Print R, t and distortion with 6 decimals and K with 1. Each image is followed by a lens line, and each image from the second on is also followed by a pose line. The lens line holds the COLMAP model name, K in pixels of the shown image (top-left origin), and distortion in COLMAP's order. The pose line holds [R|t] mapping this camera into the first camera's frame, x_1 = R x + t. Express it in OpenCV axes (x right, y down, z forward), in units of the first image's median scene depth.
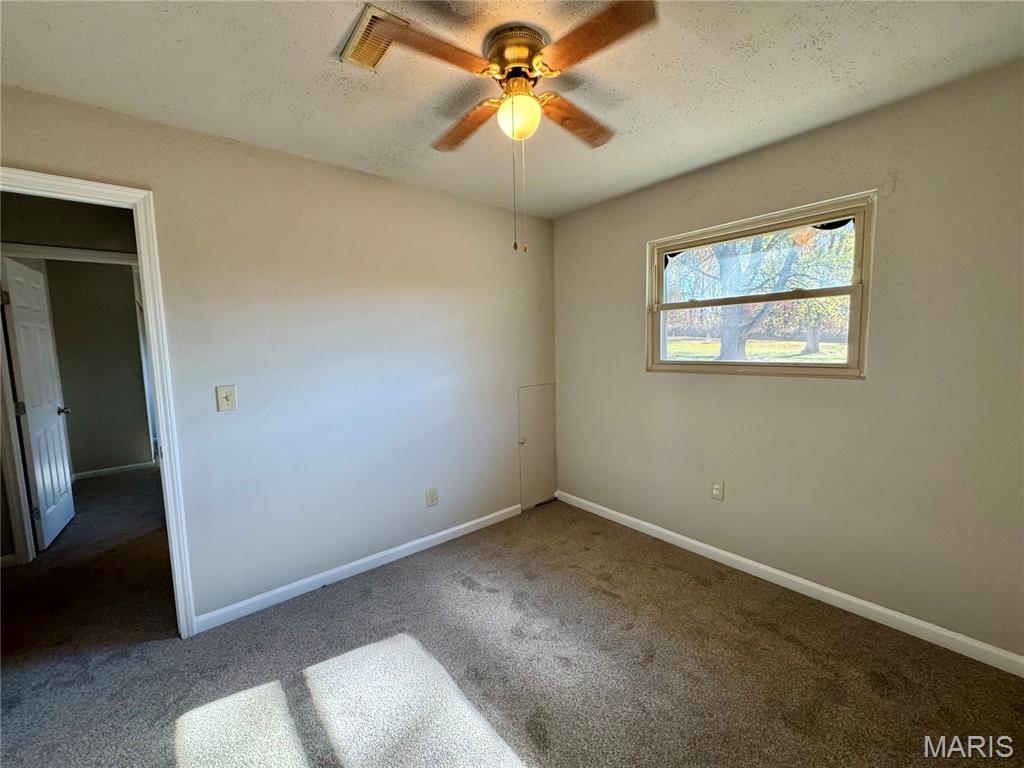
lens RADIAL K [[411.5, 0, 502.1], [0, 411.5, 383.6], [0, 0, 1]] dist [0.000707, 0.000201]
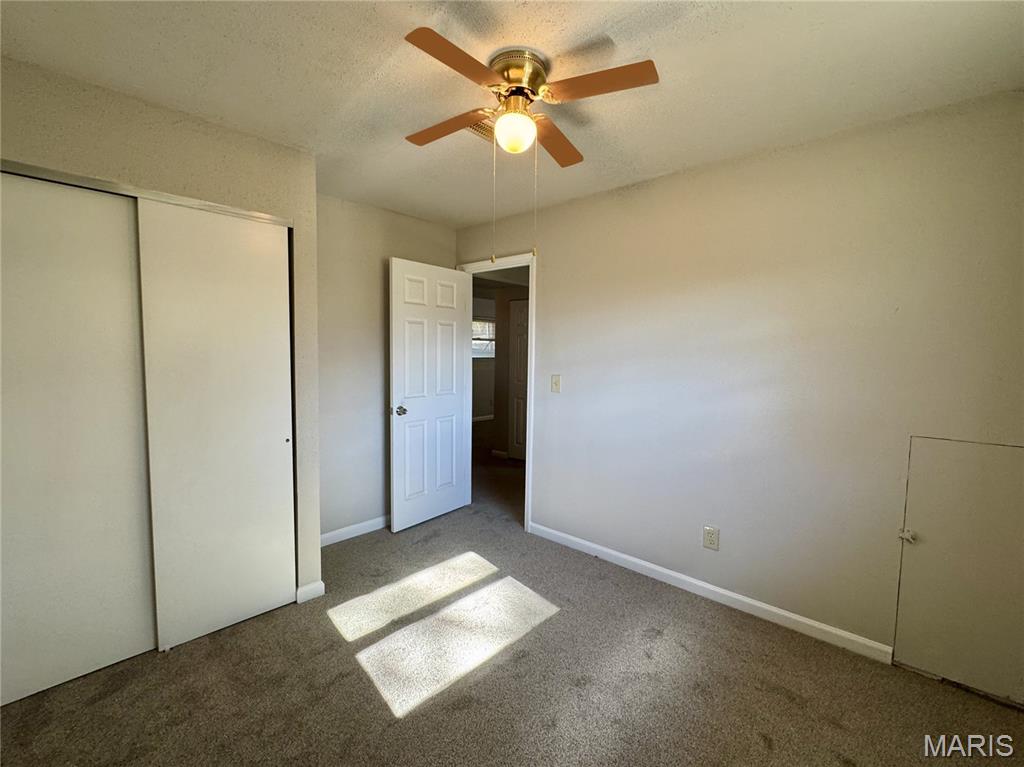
lens RADIAL K [[436.1, 0, 511.4], [0, 436.1, 381.3], [0, 0, 1]] dist [0.000913, 0.000098]
pose [[0.161386, 0.090790, -0.982706, 0.688618], [-0.117523, 0.990442, 0.072204, -0.056026], [0.979869, 0.103837, 0.170513, 0.505523]]
